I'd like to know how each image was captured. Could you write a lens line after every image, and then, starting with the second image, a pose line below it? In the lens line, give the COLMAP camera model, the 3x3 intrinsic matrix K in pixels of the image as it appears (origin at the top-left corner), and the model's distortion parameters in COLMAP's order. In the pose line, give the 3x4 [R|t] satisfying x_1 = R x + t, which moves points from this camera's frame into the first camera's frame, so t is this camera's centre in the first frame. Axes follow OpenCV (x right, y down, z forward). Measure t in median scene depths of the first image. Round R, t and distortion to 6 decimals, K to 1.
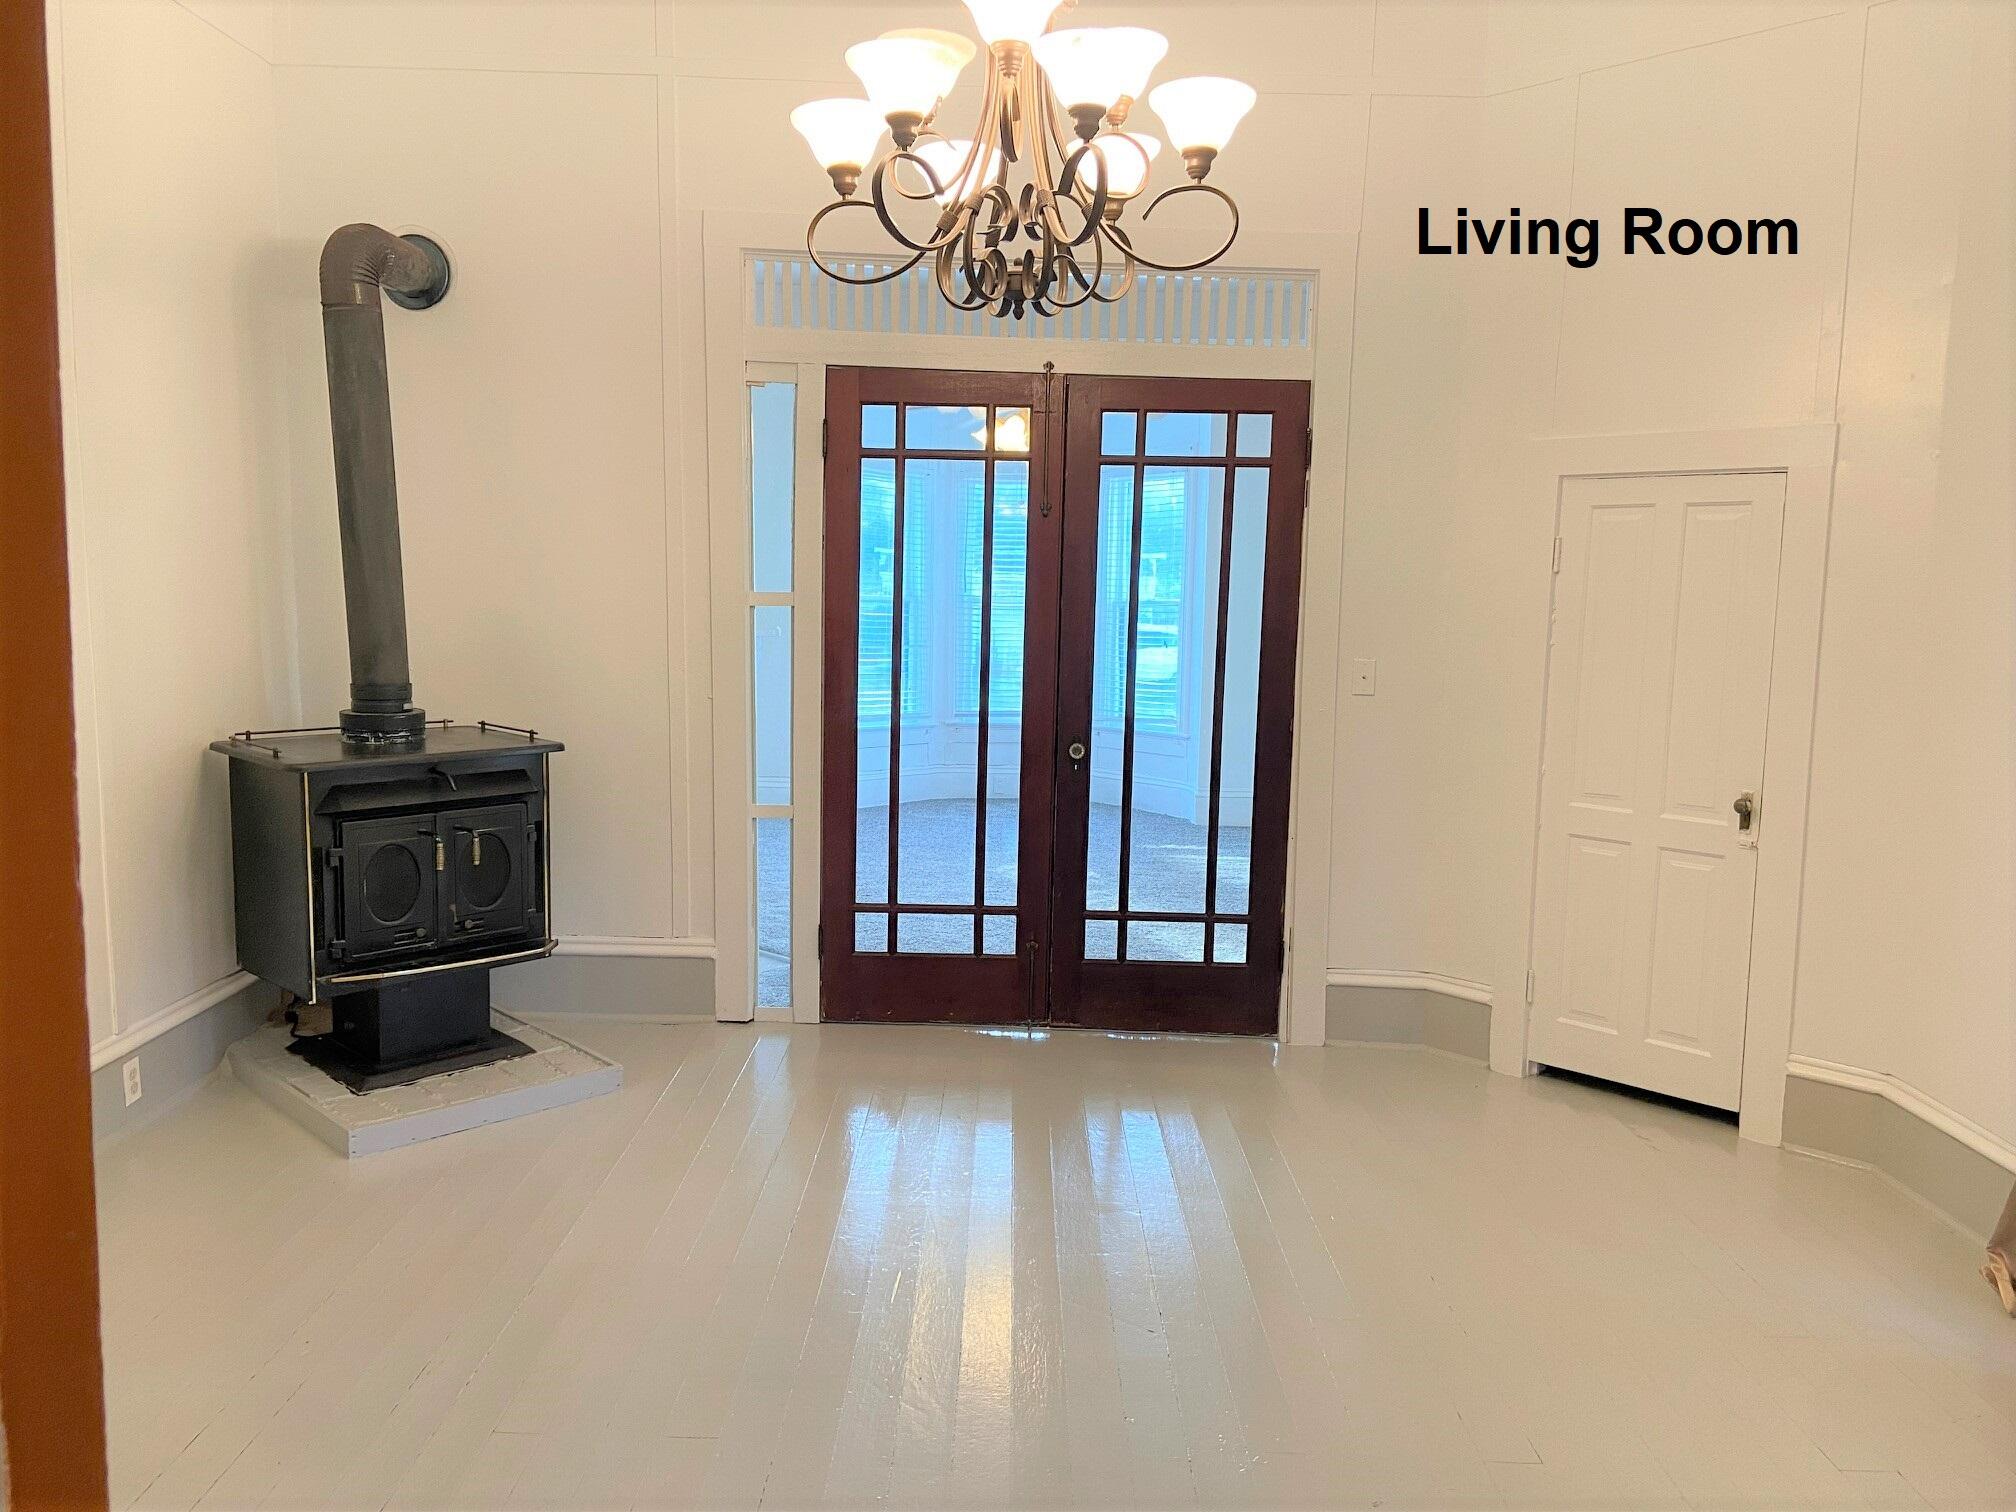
lens RADIAL K [[1532.6, 0, 971.3], [0, 1532.6, 748.6], [0, 0, 1]] dist [0.114447, -0.137482]
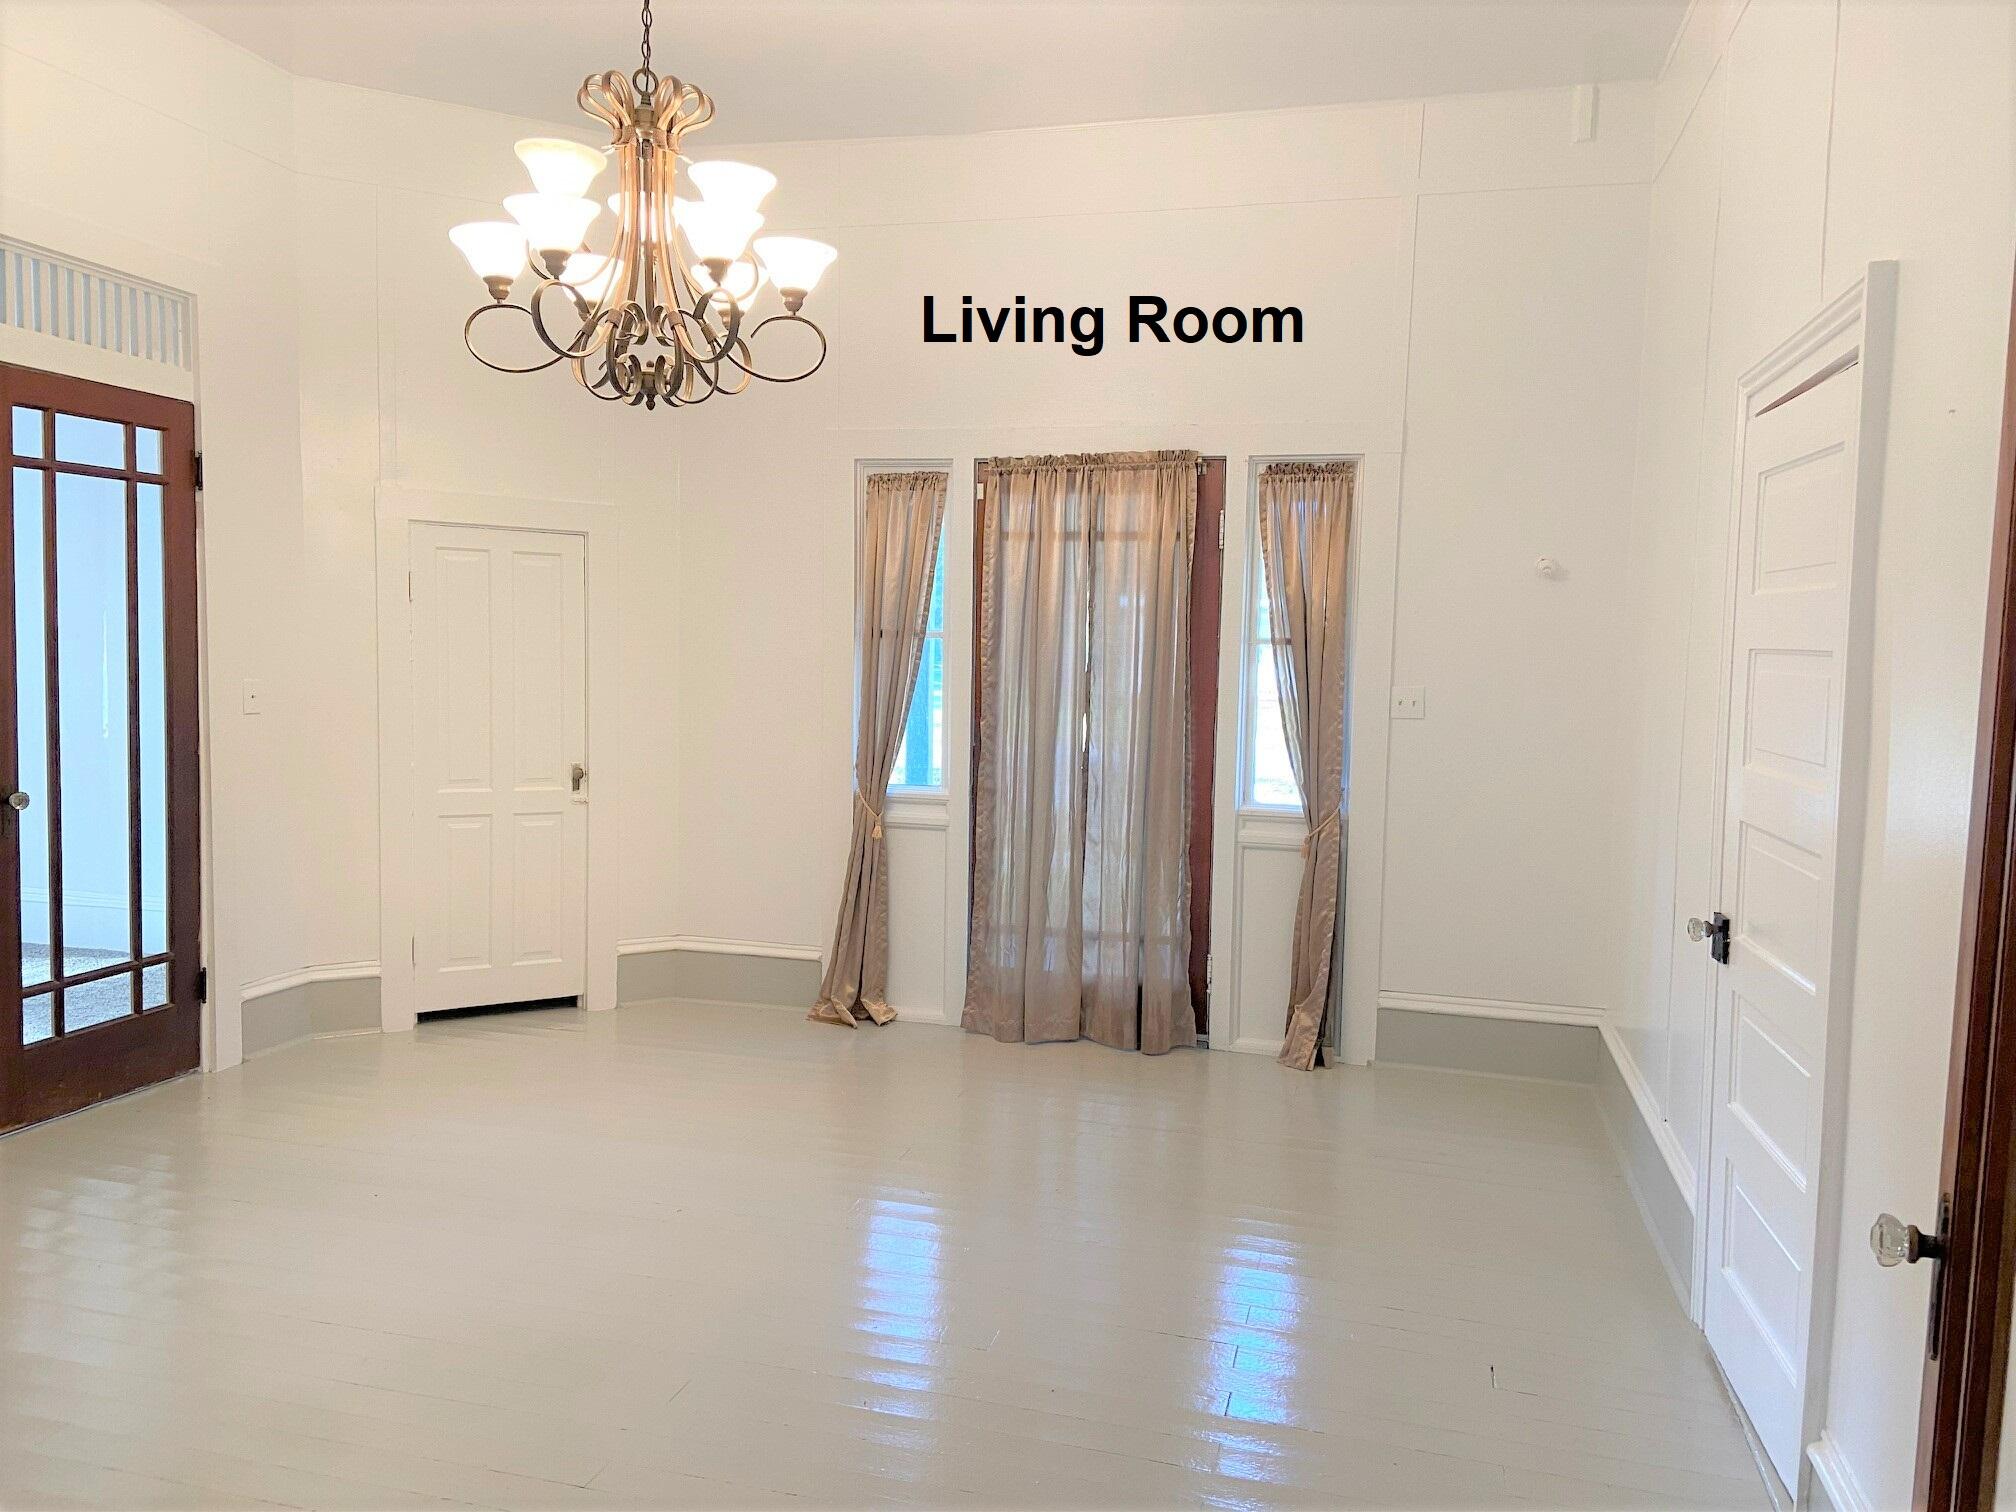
lens RADIAL K [[1532.6, 0, 1002.4], [0, 1532.6, 757.8], [0, 0, 1]] dist [0.114447, -0.137482]
pose [[0.226502, -0.094668, 0.969399, -0.653842], [0.082618, 0.993546, 0.077722, -0.045859], [-0.970500, 0.062485, 0.232861, 0.273495]]
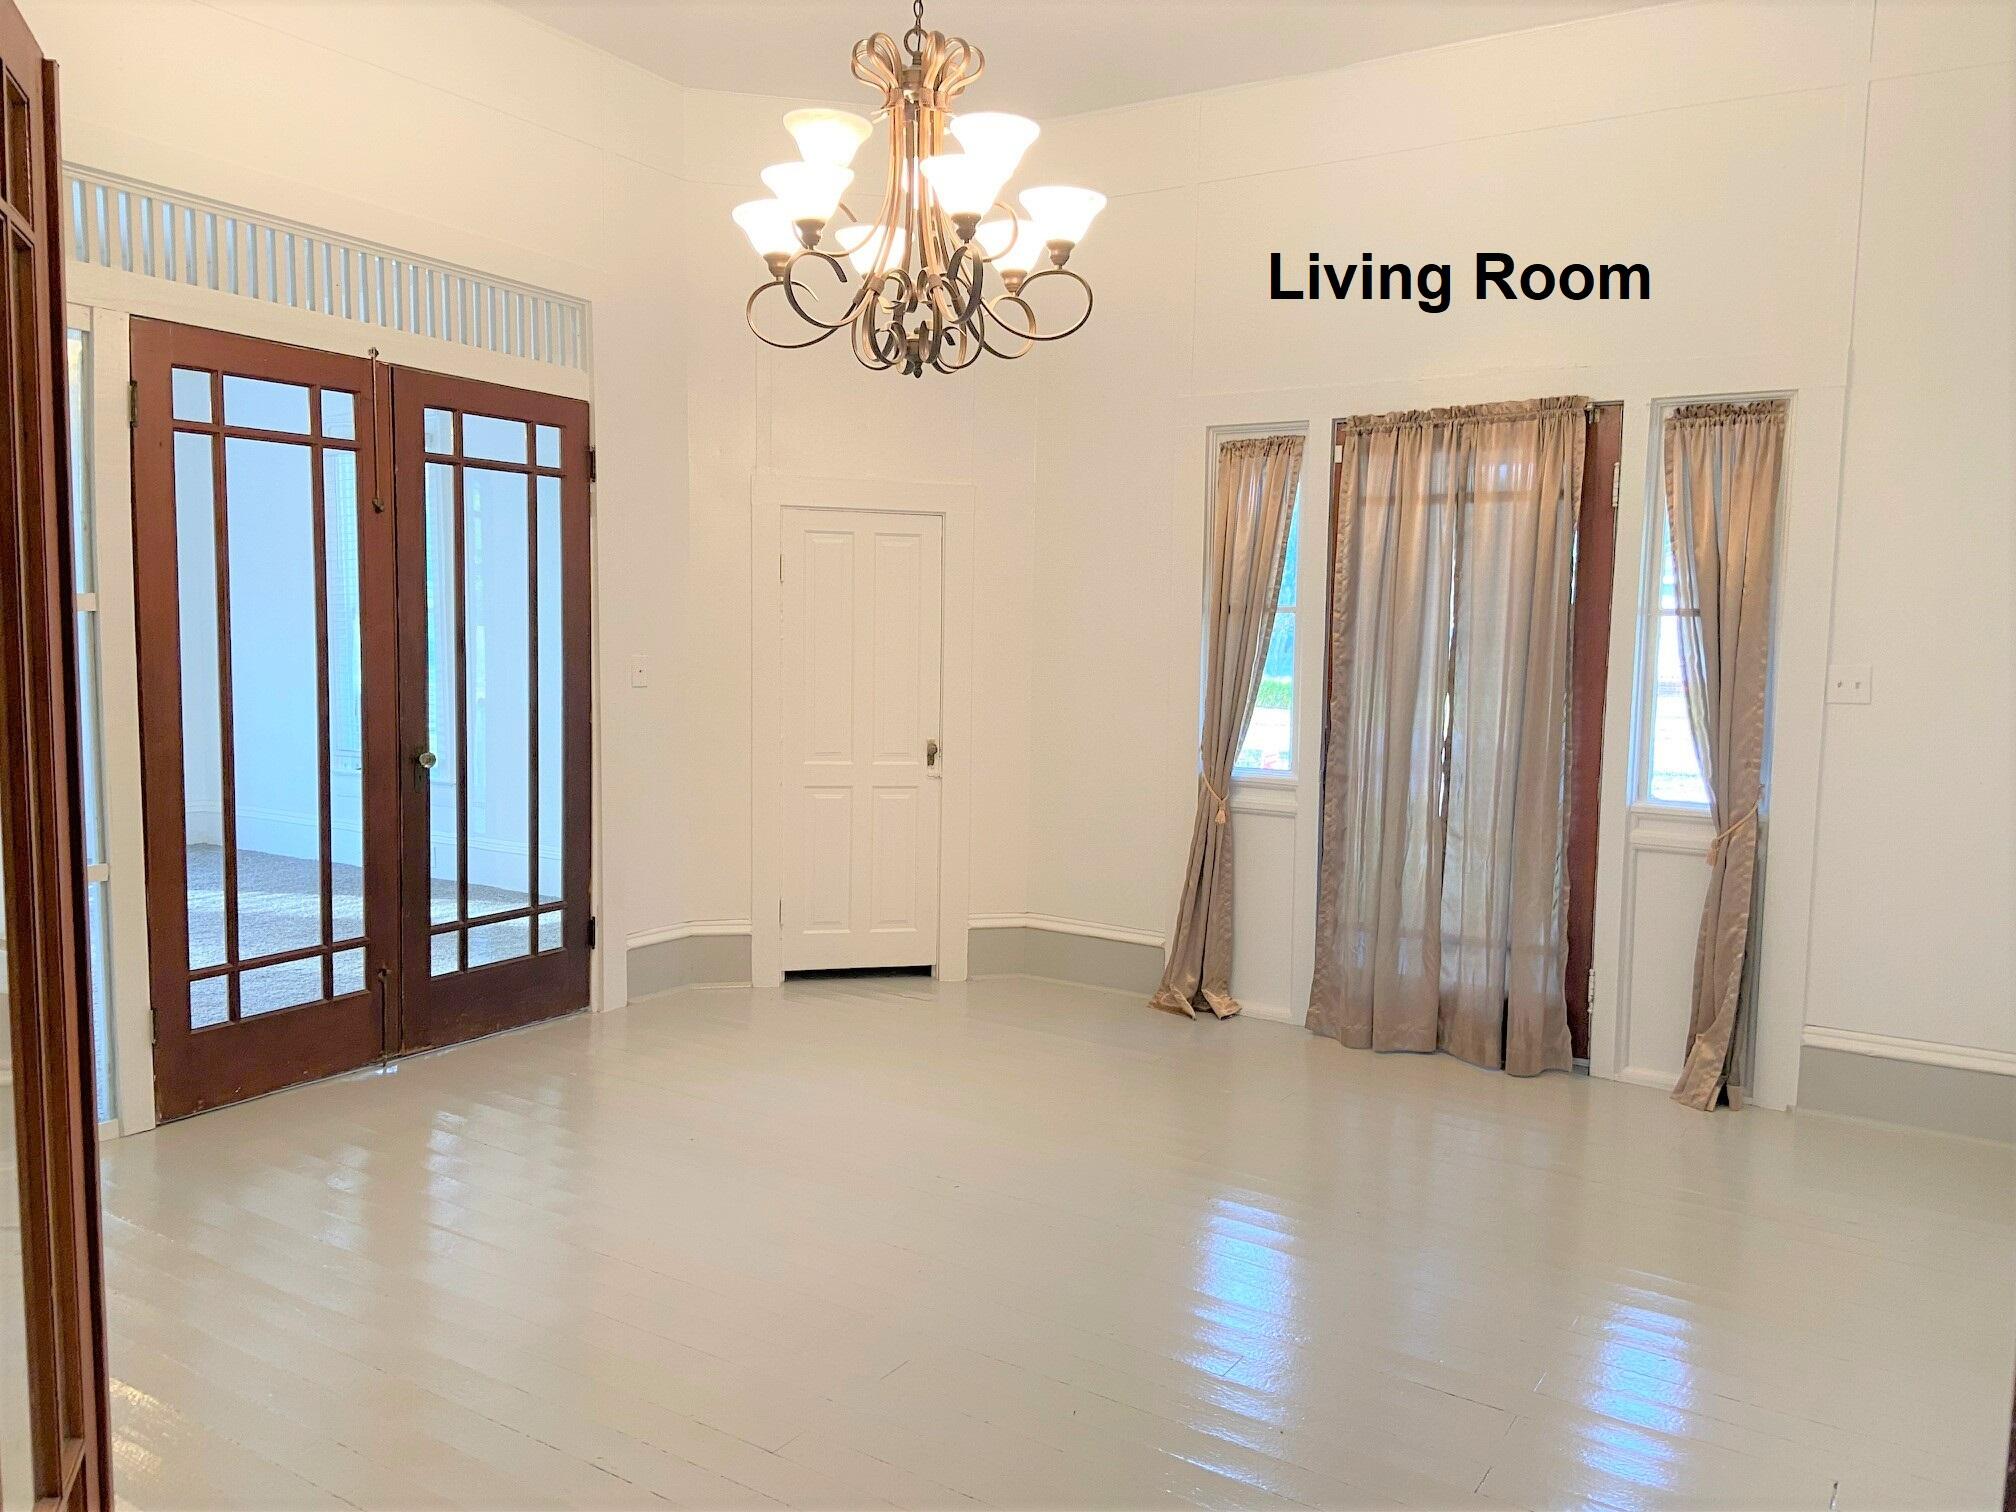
lens RADIAL K [[1532.6, 0, 995.5], [0, 1532.6, 761.9], [0, 0, 1]] dist [0.114447, -0.137482]
pose [[0.516280, -0.095489, 0.851080, -0.580226], [0.081998, 0.994711, 0.061862, -0.028984], [-0.852486, 0.037849, 0.521379, 0.195402]]
